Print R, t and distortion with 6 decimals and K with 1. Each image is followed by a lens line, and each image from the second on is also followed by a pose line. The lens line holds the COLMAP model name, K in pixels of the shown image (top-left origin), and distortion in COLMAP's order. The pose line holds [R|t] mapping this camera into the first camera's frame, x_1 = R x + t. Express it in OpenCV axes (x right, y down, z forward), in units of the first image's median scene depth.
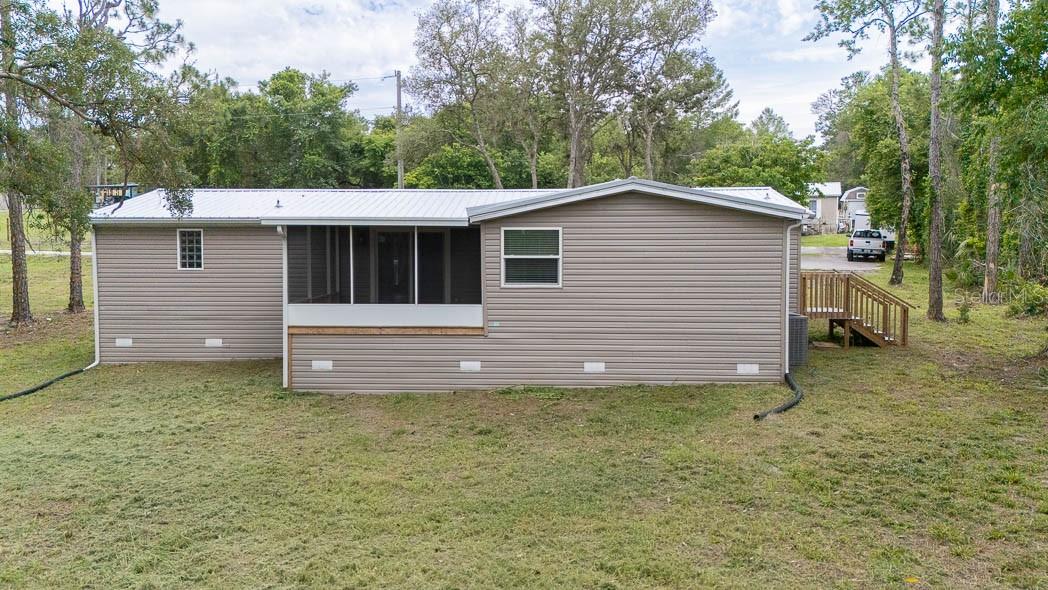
lens RADIAL K [[773.6, 0, 524.0], [0, 773.6, 295.0], [0, 0, 1]] dist [0.057323, -0.003058]
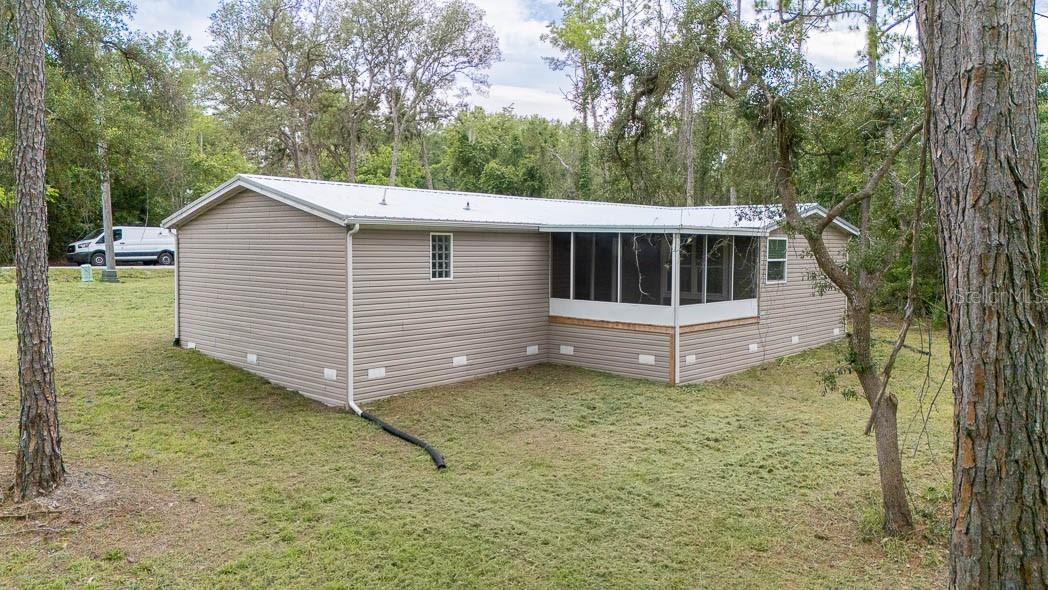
lens RADIAL K [[773.6, 0, 524.0], [0, 773.6, 295.0], [0, 0, 1]] dist [0.057323, -0.003058]
pose [[0.626169, -0.049455, 0.778117, -1.299753], [0.038582, 0.998729, 0.032428, -0.049811], [-0.778732, 0.009715, 0.627282, 0.484442]]
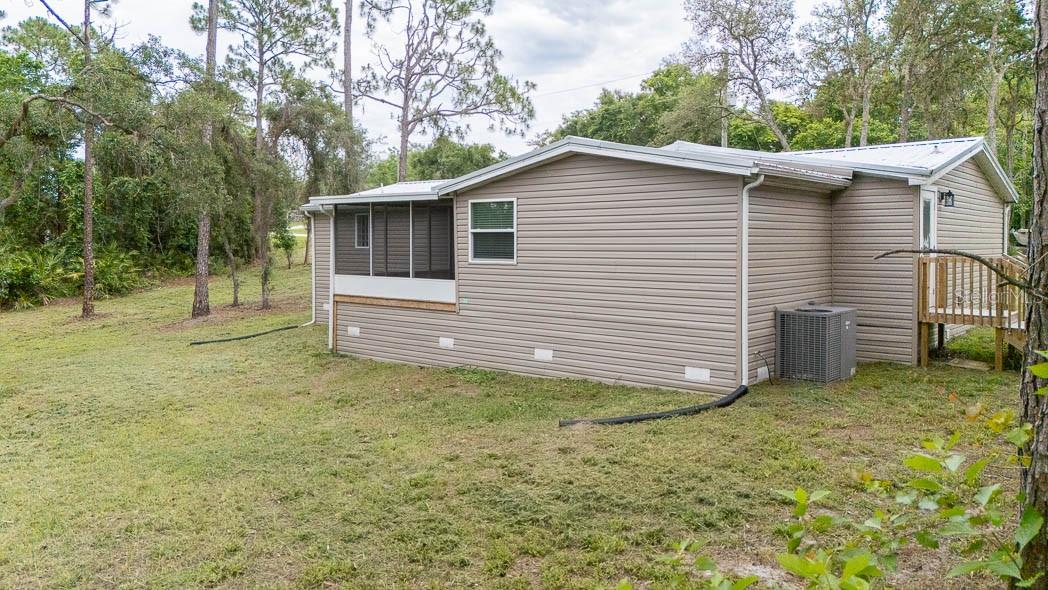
lens RADIAL K [[773.6, 0, 524.0], [0, 773.6, 295.0], [0, 0, 1]] dist [0.057323, -0.003058]
pose [[0.789382, 0.042462, -0.612432, 0.607566], [-0.042117, 0.999000, 0.014978, 0.012522], [0.612455, 0.013971, 0.790382, 0.281386]]
